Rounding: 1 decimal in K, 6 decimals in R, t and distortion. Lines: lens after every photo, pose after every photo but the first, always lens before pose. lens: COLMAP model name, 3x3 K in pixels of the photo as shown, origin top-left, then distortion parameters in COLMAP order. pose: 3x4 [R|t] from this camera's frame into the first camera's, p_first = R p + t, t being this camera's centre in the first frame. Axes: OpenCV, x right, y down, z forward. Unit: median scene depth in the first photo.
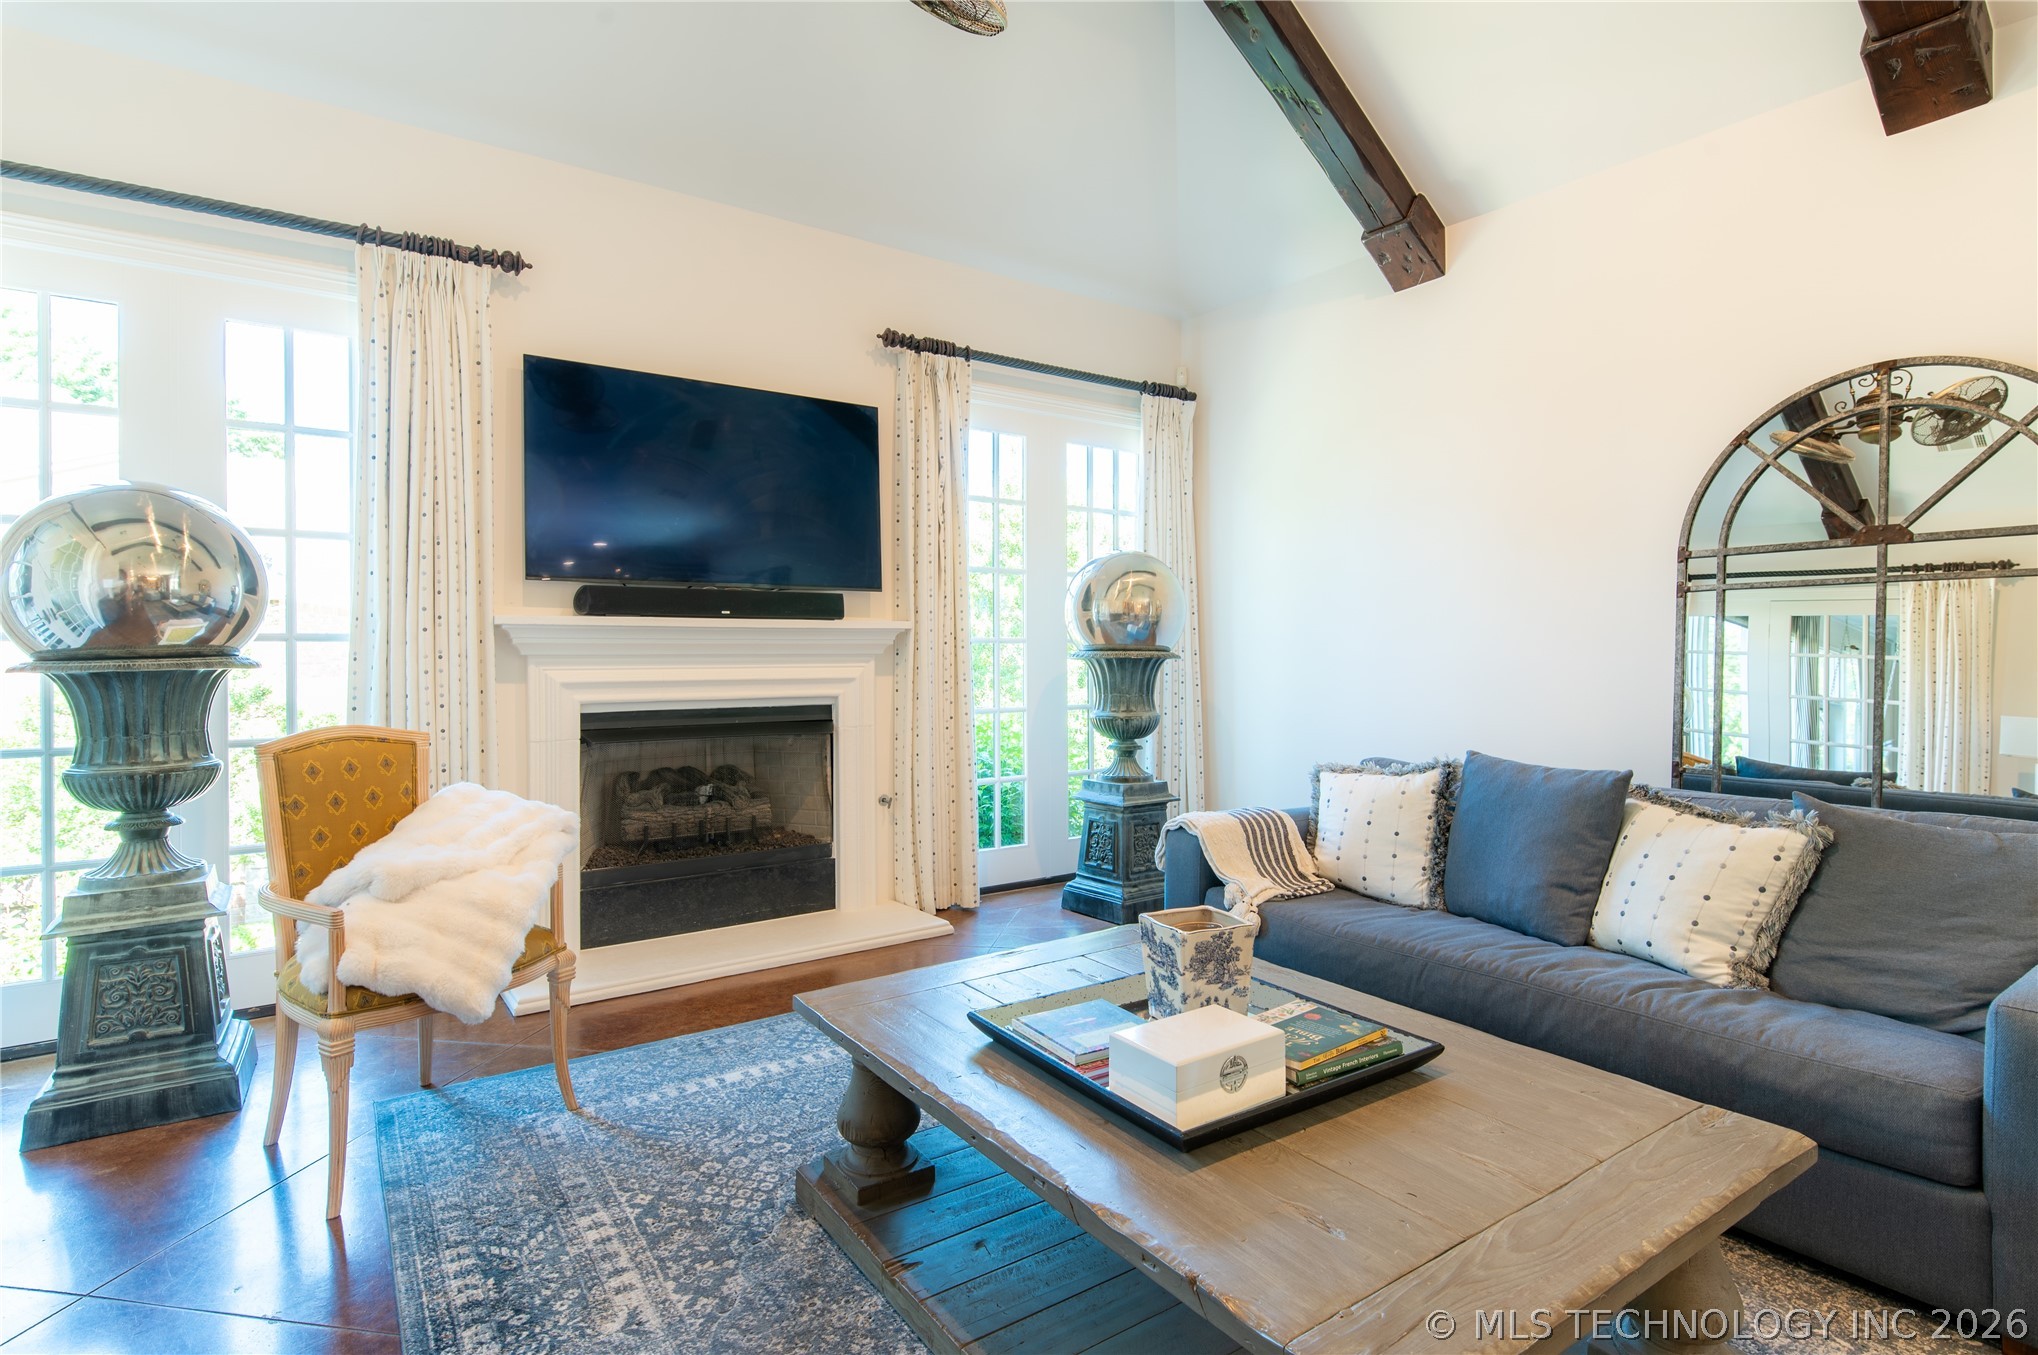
lens RADIAL K [[1003.7, 0, 1024.4], [0, 1003.7, 654.2], [0, 0, 1]] dist [-0.002288, -0.000882]
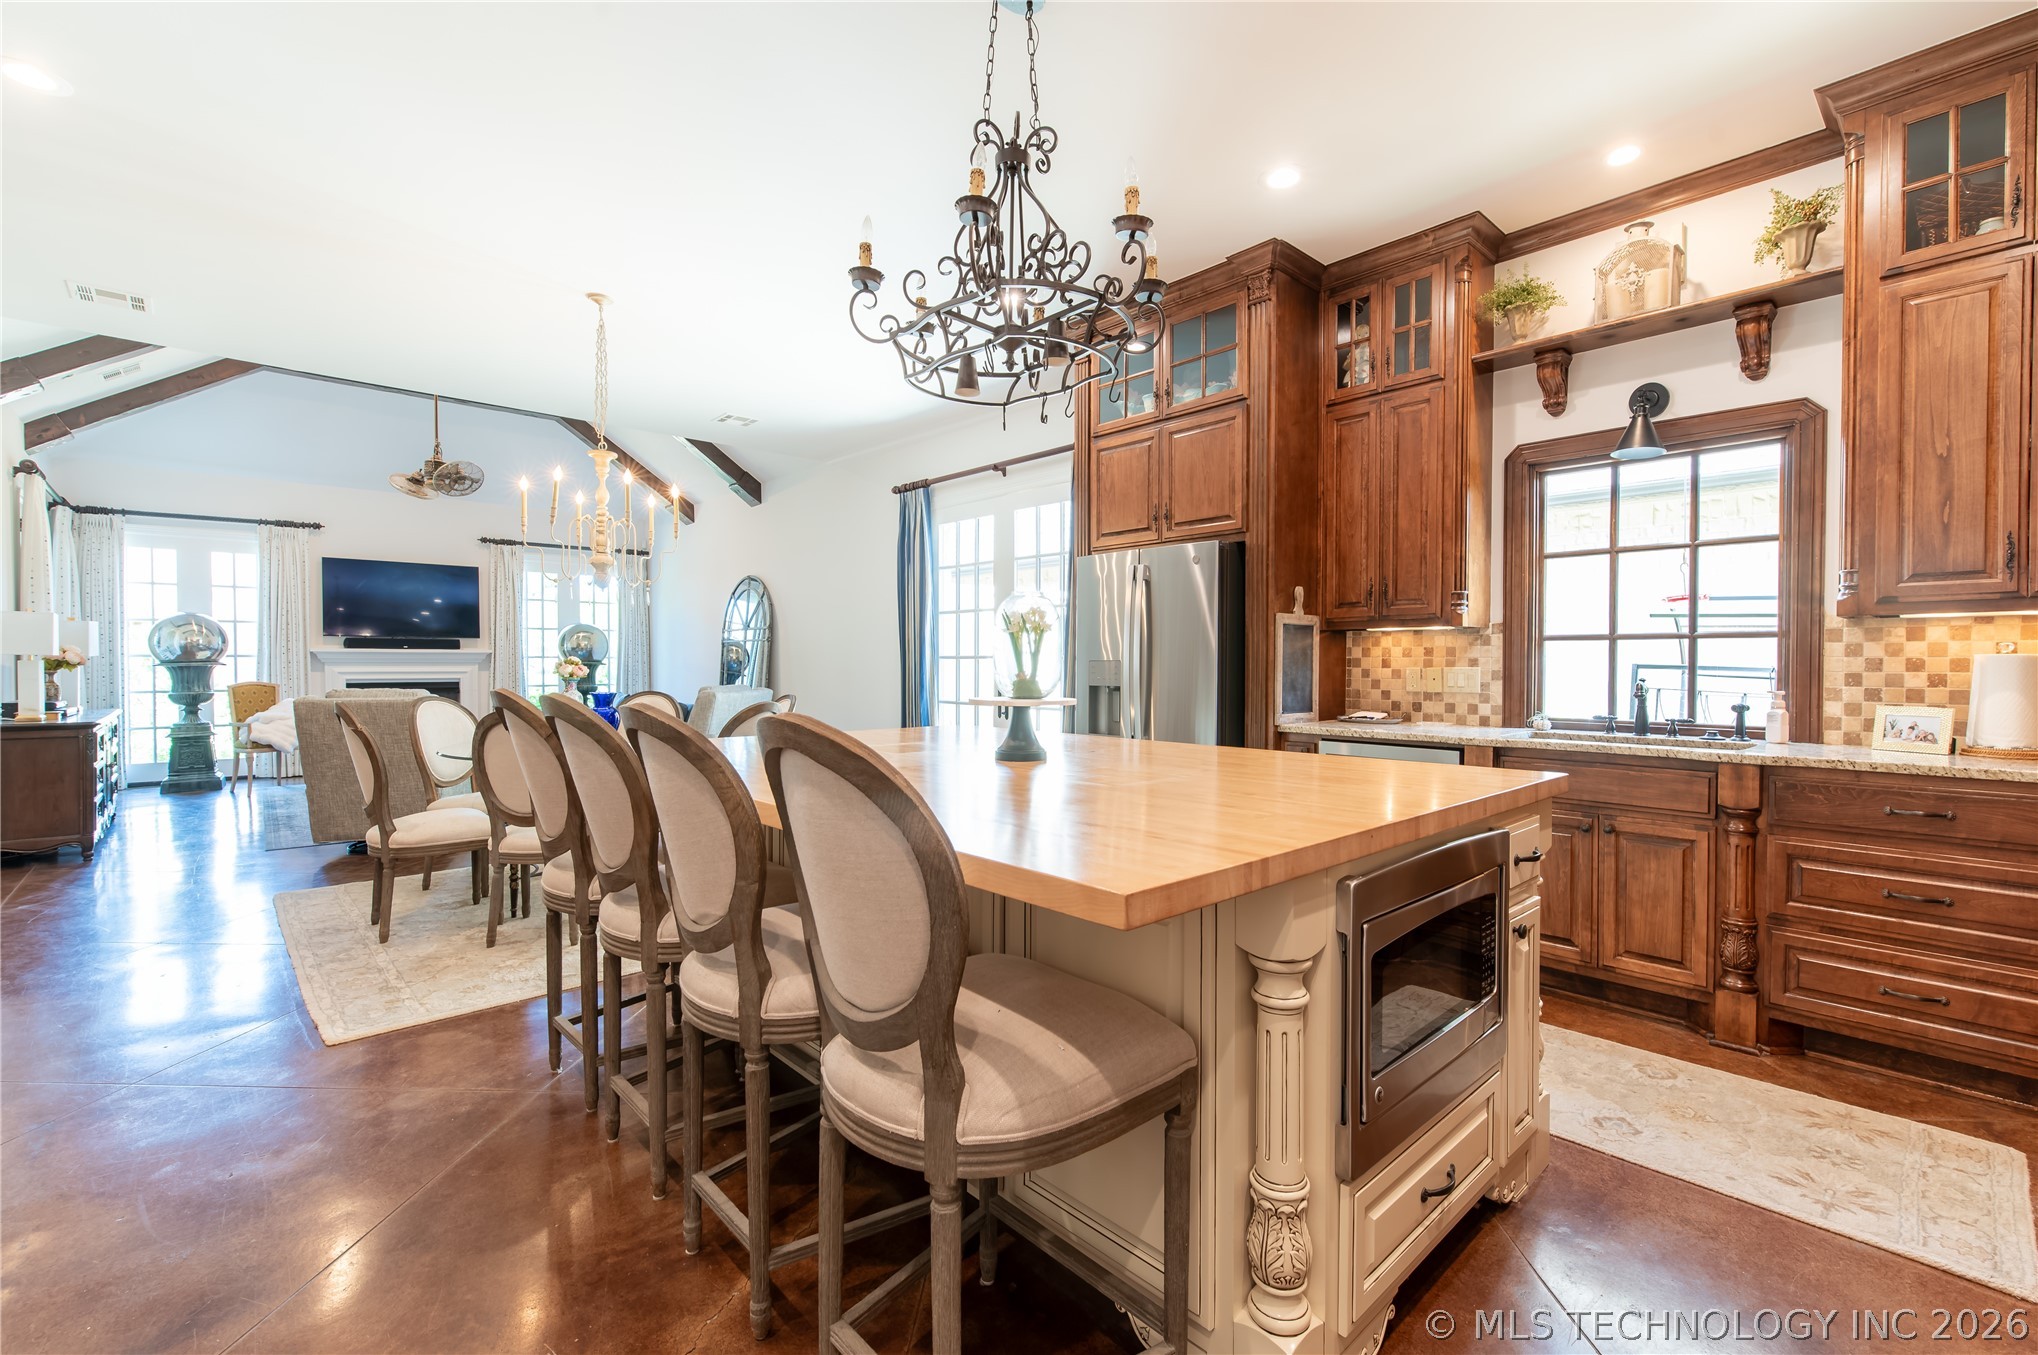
lens RADIAL K [[885.6, 0, 1009.6], [0, 885.6, 673.2], [0, 0, 1]] dist [-0.000965, -0.000006]
pose [[0.995348, 0.001054, 0.096337, 1.456059], [-0.001747, 0.999973, 0.007115, 0.013277], [-0.096326, -0.007251, 0.995323, -2.050931]]
